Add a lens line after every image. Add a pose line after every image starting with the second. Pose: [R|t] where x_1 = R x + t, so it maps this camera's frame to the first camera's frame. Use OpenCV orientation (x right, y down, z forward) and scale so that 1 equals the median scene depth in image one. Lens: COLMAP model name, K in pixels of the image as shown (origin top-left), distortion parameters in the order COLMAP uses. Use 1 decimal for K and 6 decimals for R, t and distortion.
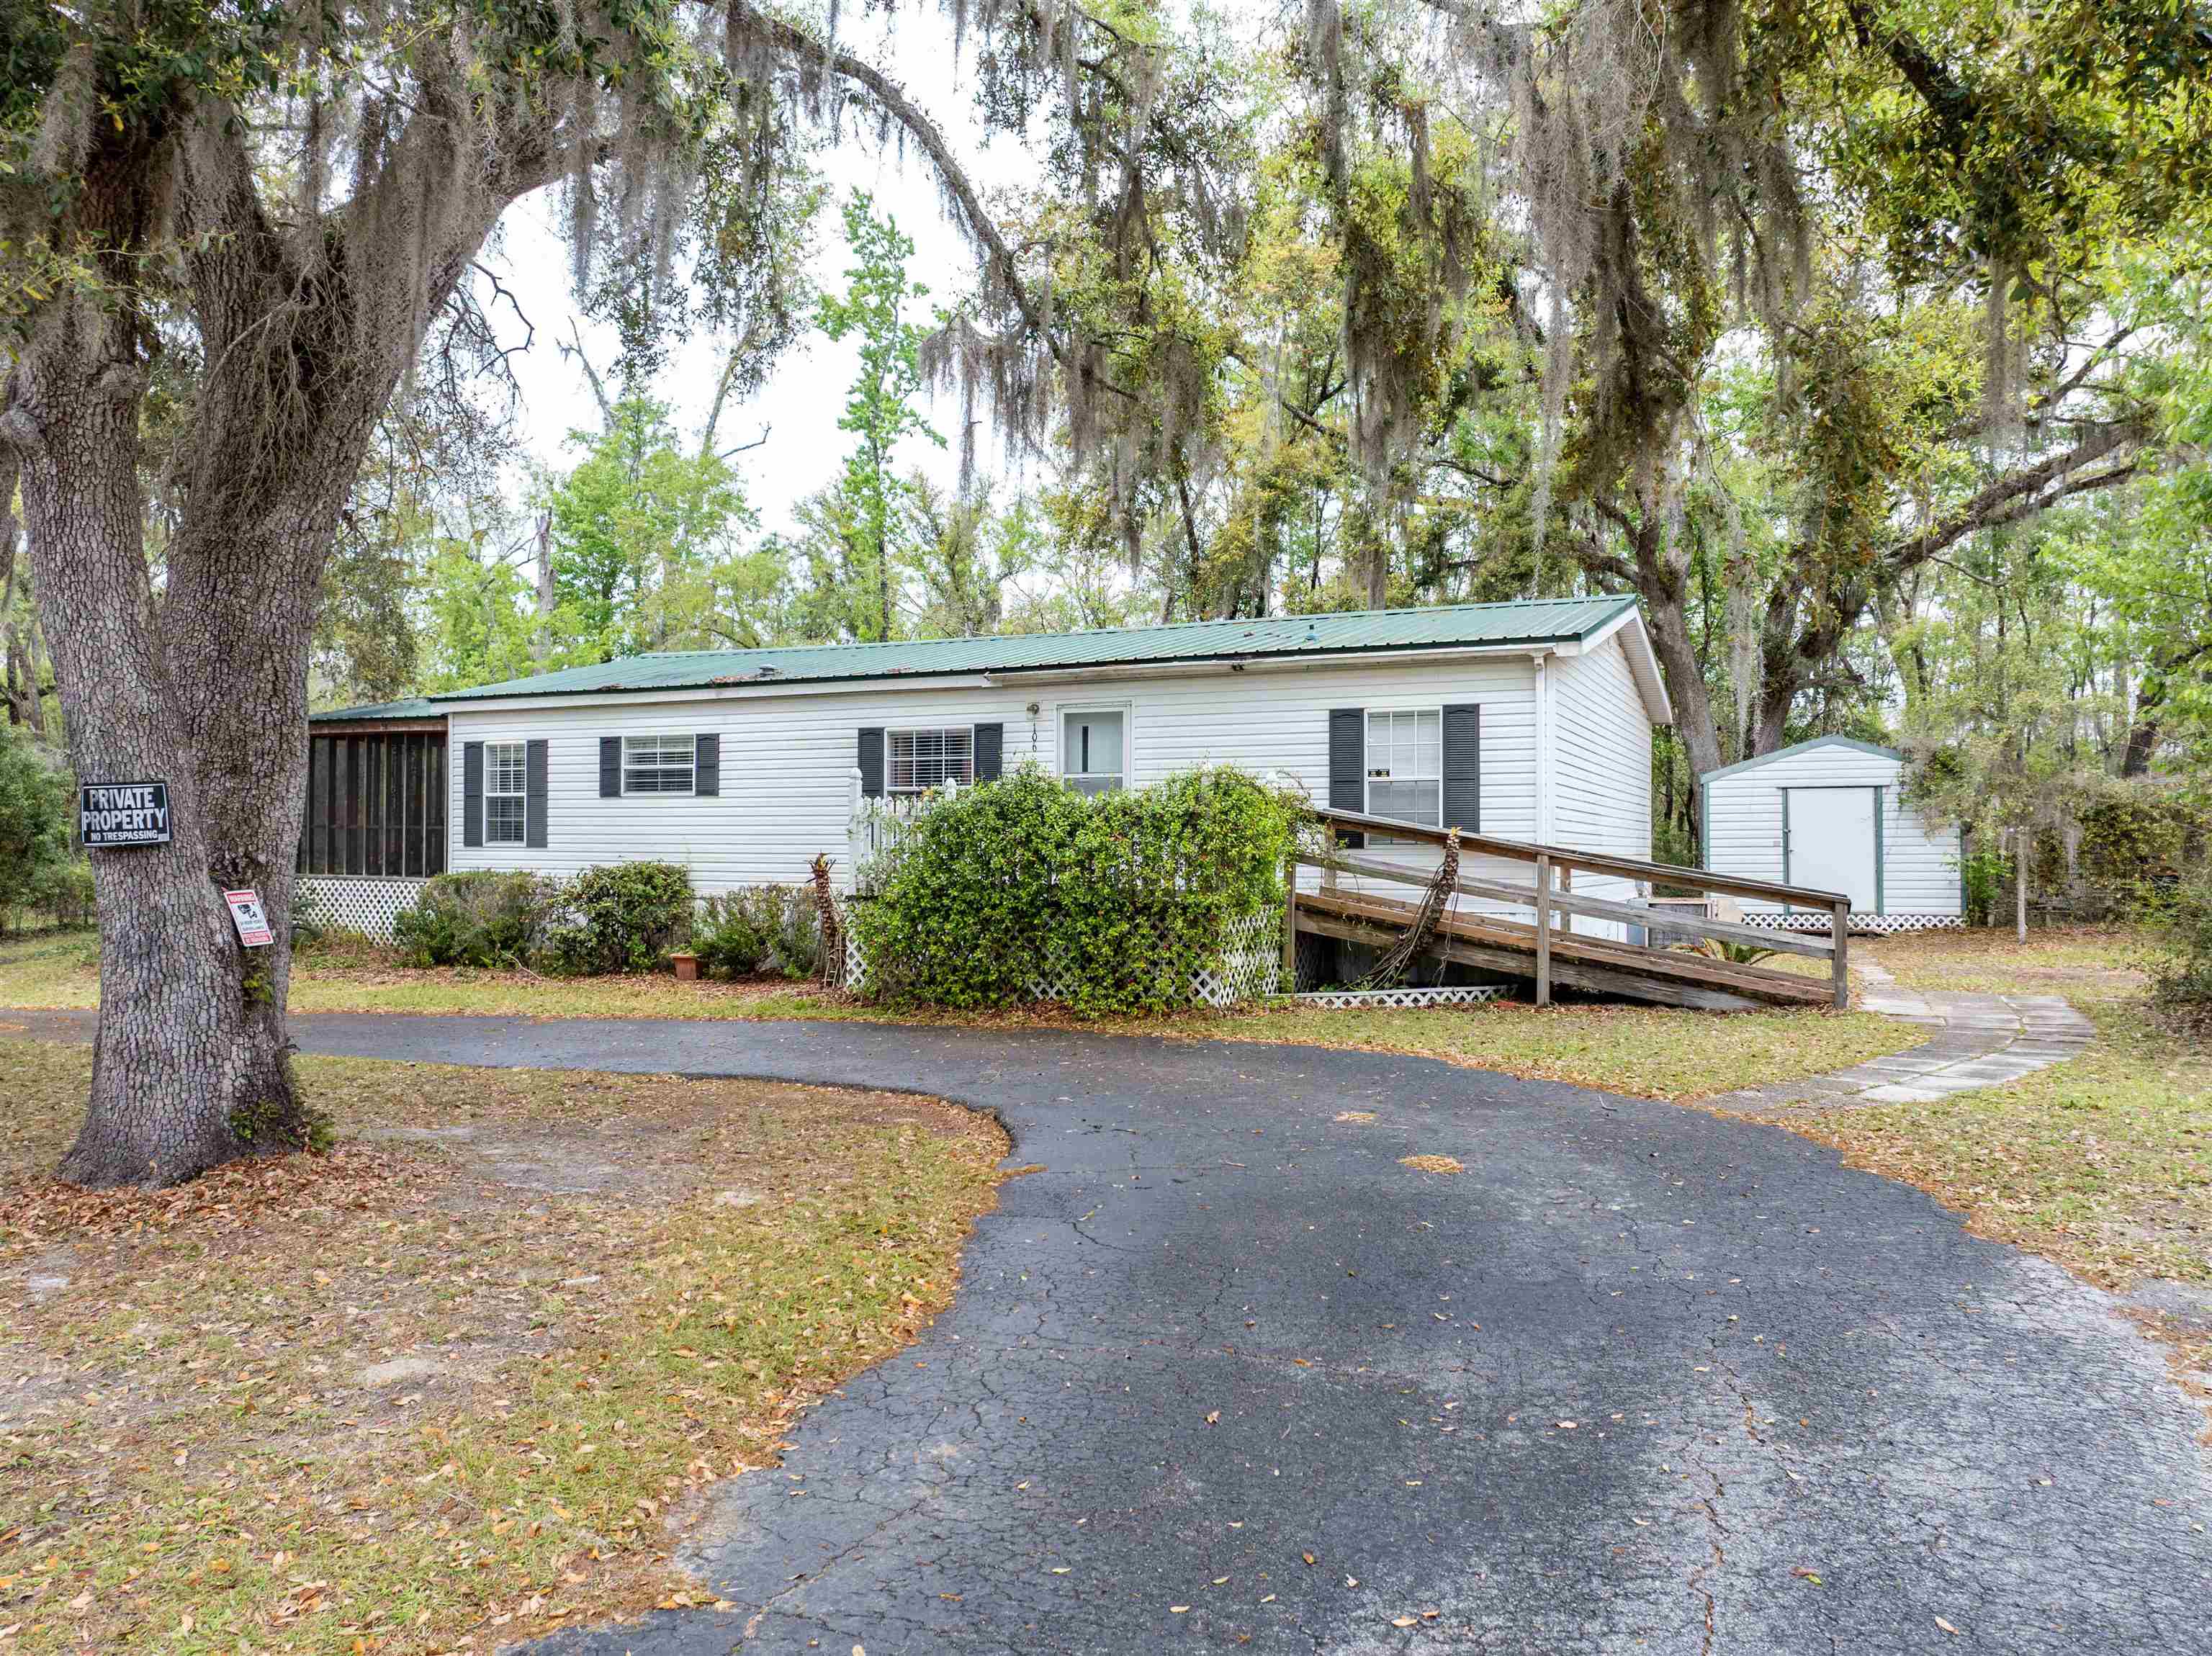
lens RADIAL K [[1562.8, 0, 1106.0], [0, 1562.8, 828.0], [0, 0, 1]] dist [-0.058225, 0.031552]
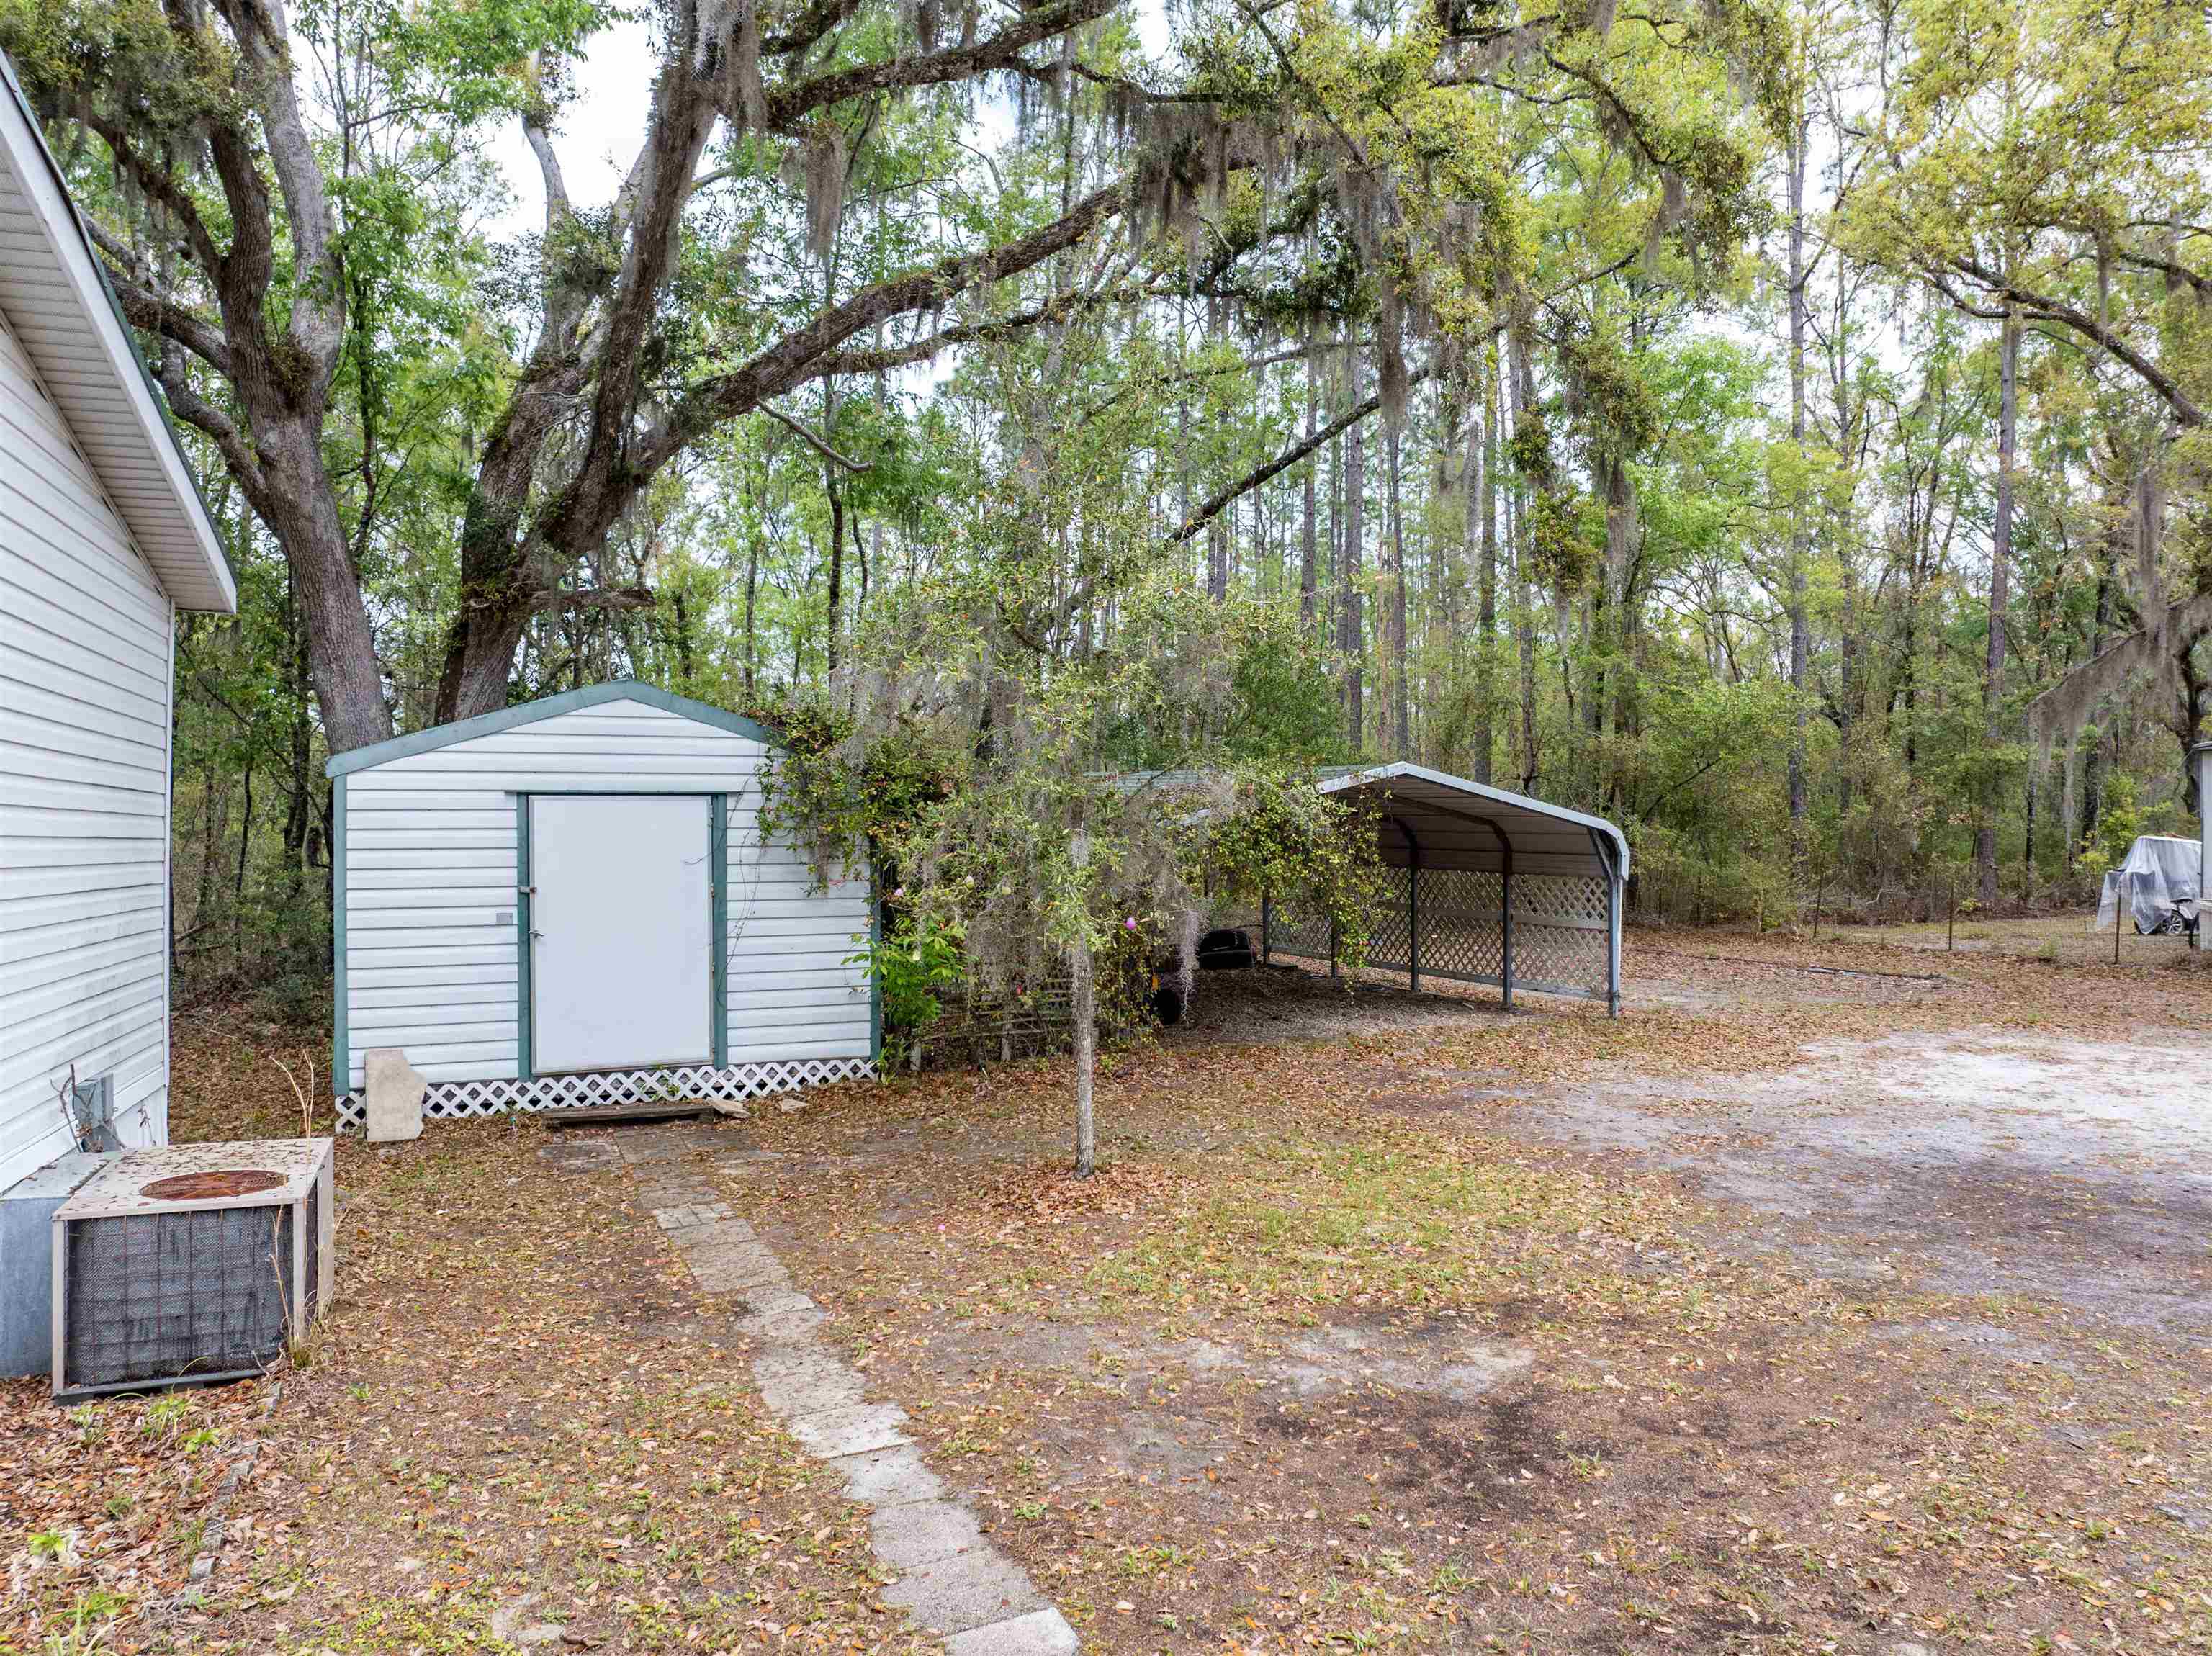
lens RADIAL K [[1556.5, 0, 1106.0], [0, 1556.5, 828.0], [0, 0, 1]] dist [-0.033595, -0.006122]
pose [[0.699739, 0.003945, 0.714387, 0.243600], [-0.009437, 0.999949, 0.003722, -0.019357], [-0.714336, -0.009346, 0.699740, 0.581774]]
